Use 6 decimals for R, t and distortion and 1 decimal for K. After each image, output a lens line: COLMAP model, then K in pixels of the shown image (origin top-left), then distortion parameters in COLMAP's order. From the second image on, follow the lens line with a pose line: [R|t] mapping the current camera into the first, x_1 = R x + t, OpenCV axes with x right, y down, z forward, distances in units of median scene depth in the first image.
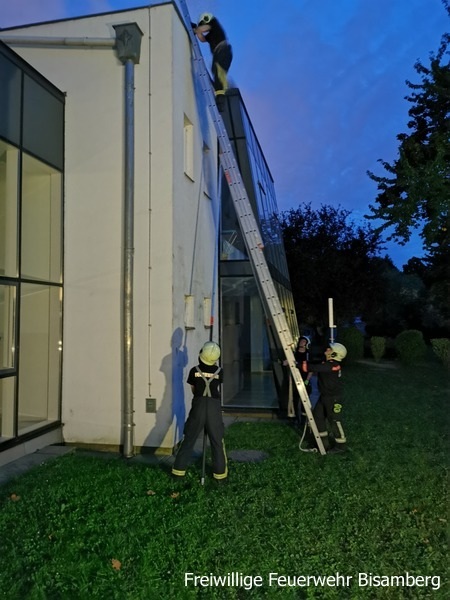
lens RADIAL K [[459.1, 0, 222.9], [0, 459.1, 297.0], [0, 0, 1]] dist [0.064483, -0.074375]
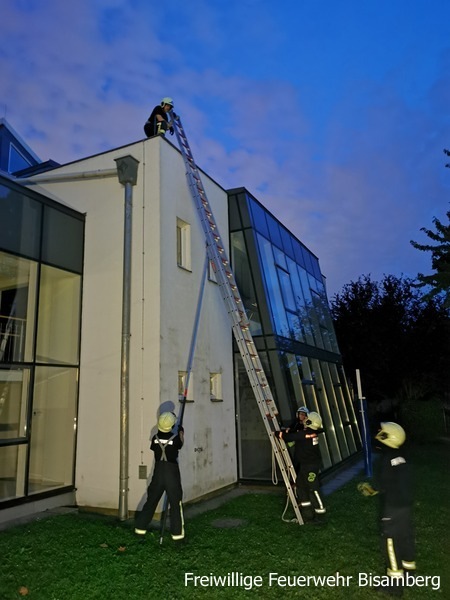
lens RADIAL K [[459.1, 0, 223.7], [0, 459.1, 304.3], [0, 0, 1]] dist [0.064483, -0.074375]
pose [[0.970772, -0.069626, -0.229684, 0.311676], [0.034204, 0.987363, -0.154741, 0.013473], [0.237556, 0.142362, 0.960885, -0.087302]]
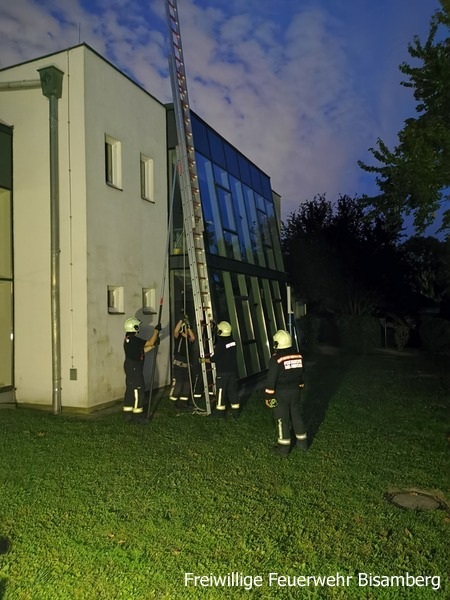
lens RADIAL K [[459.1, 0, 224.1], [0, 459.1, 304.4], [0, 0, 1]] dist [0.064483, -0.074375]
pose [[0.981252, -0.014637, -0.192170, 0.475506], [0.020373, 0.999403, 0.027907, 0.018510], [0.191647, -0.031298, 0.980965, -0.141781]]
